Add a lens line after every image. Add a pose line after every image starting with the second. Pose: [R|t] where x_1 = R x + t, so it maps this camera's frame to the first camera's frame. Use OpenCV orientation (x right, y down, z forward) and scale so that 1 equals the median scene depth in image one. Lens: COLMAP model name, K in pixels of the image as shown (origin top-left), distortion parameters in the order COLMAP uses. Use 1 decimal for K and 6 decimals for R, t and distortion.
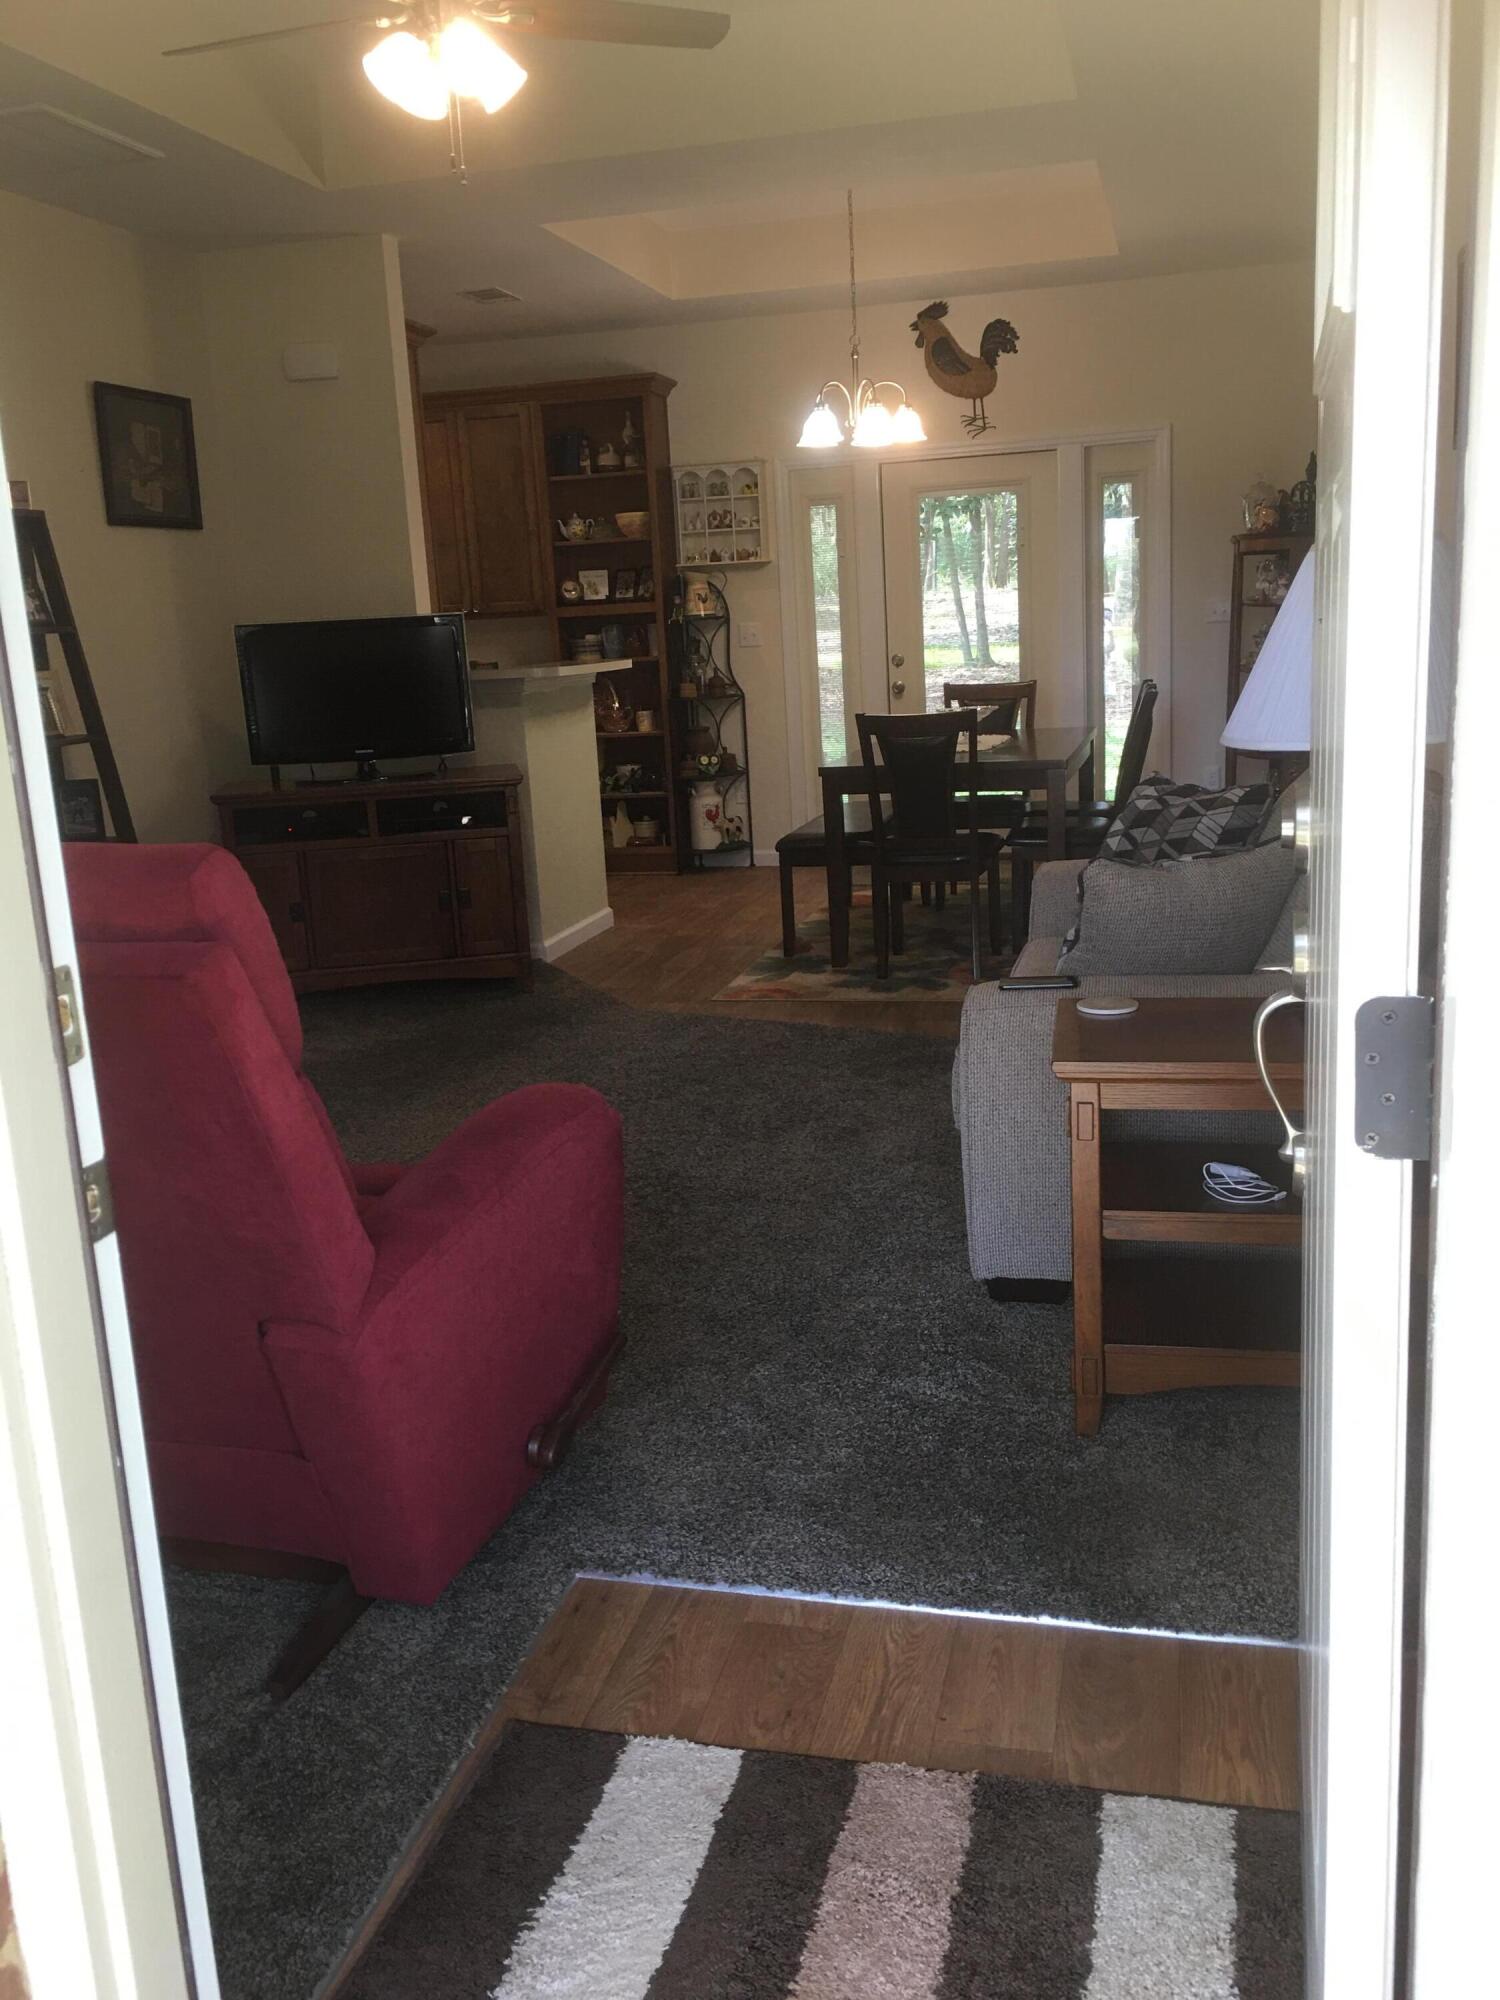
lens RADIAL K [[1715.3, 0, 771.0], [0, 1715.3, 991.2], [0, 0, 1]] dist [0.074913, -0.090276]
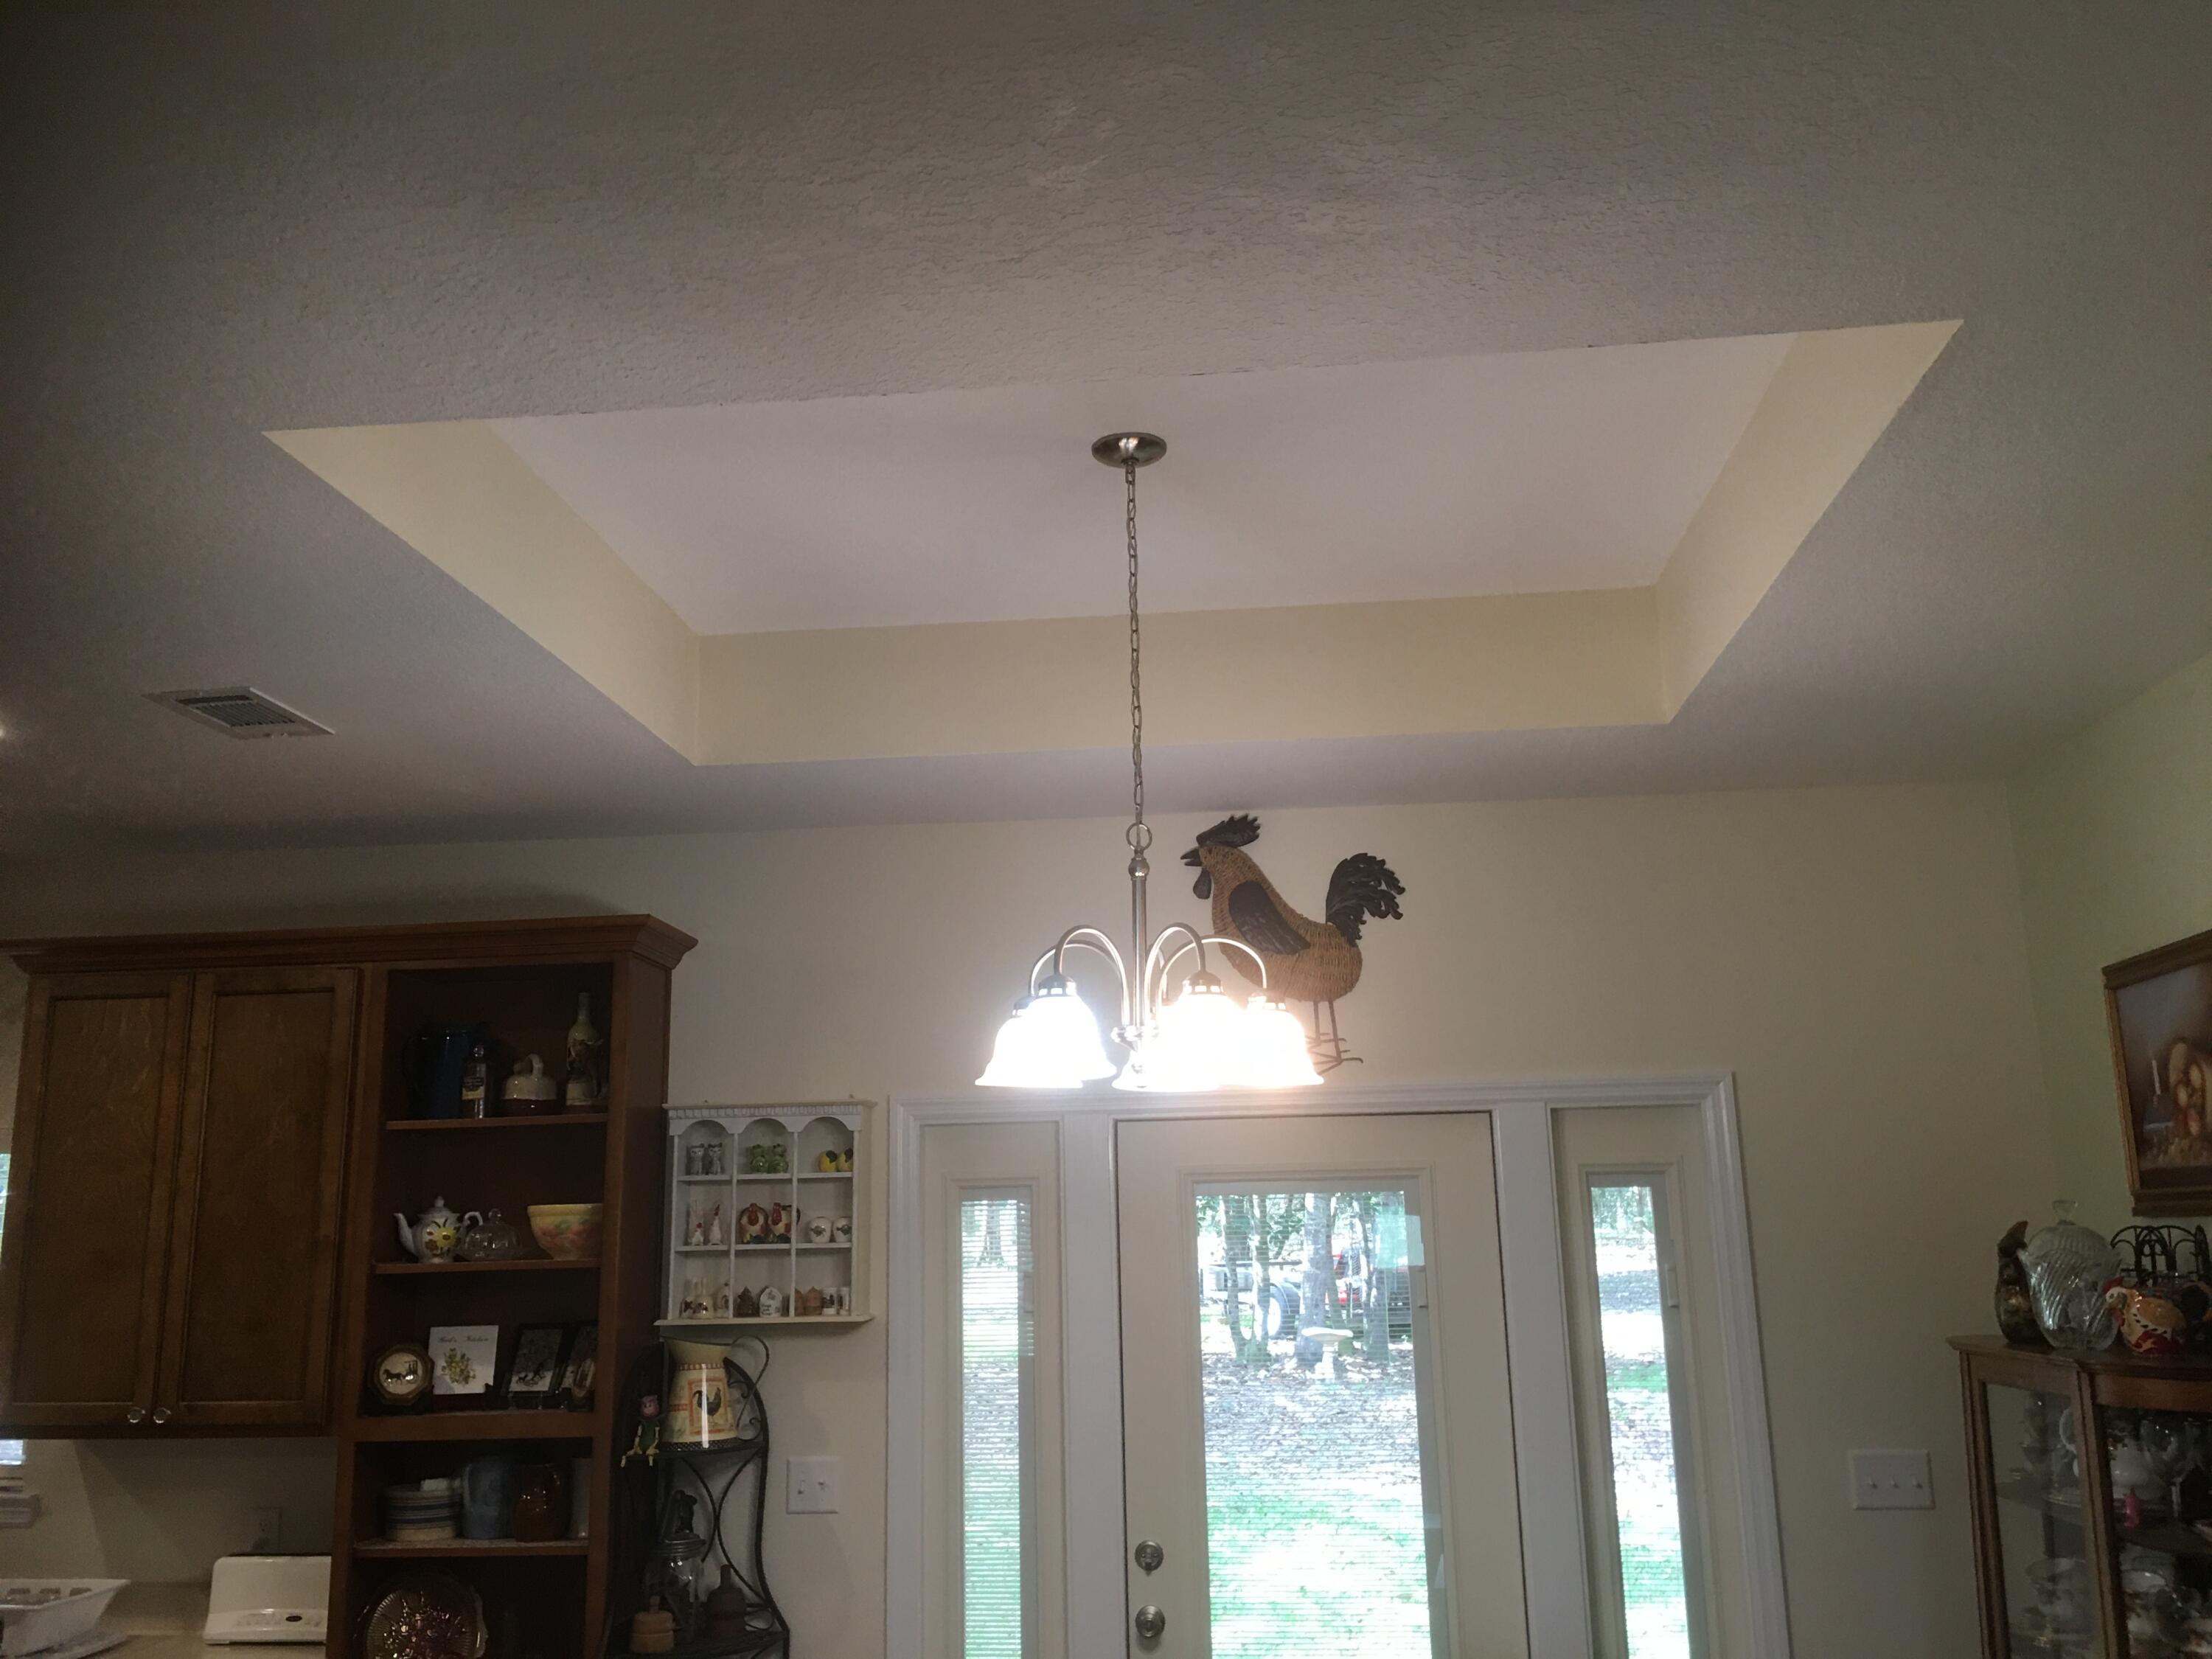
lens RADIAL K [[1897.1, 0, 1094.5], [0, 1897.1, 815.2], [0, 0, 1]] dist [0.074913, -0.090276]
pose [[0.990603, 0.060736, 0.122546, -0.012063], [-0.003261, 0.906227, -0.422778, -0.165202], [-0.136732, 0.418406, 0.897909, 0.510512]]
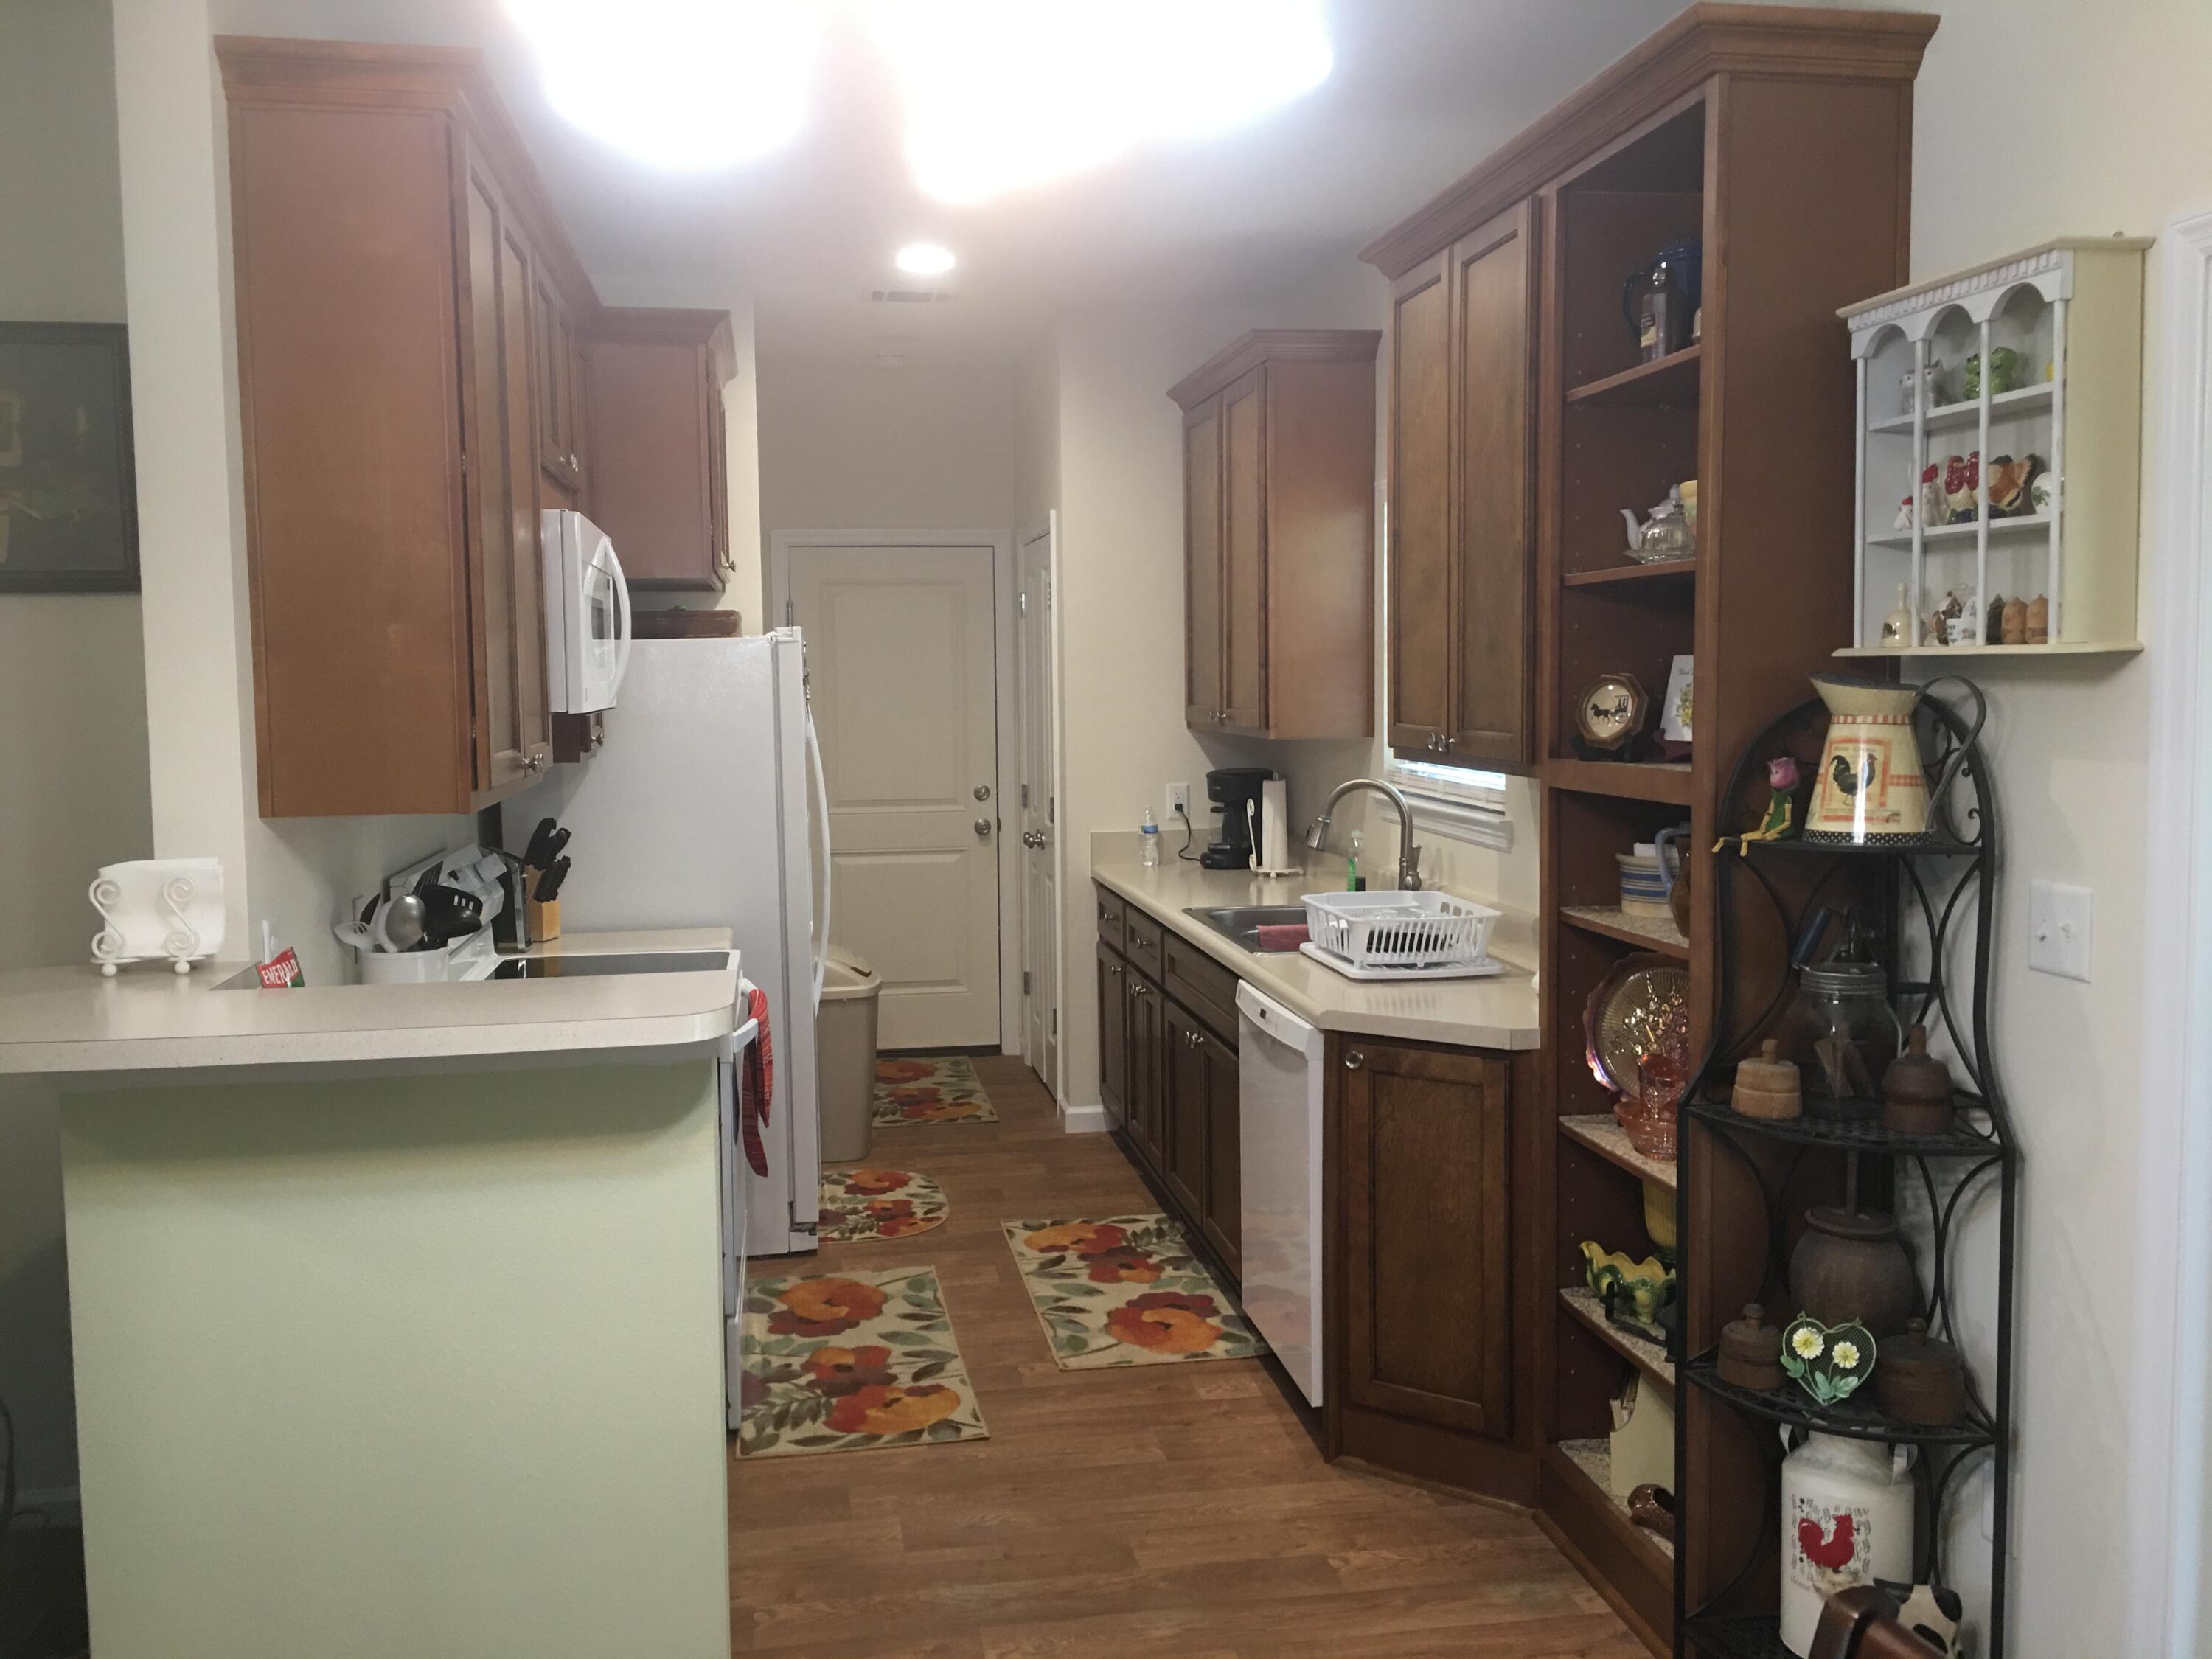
lens RADIAL K [[1897.1, 0, 1096.4], [0, 1897.1, 817.4], [0, 0, 1]] dist [0.074913, -0.090276]
pose [[0.402565, 0.118961, -0.907628, 0.195389], [-0.201448, 0.978725, 0.038930, -0.218012], [0.892950, 0.167168, 0.417965, 0.798929]]
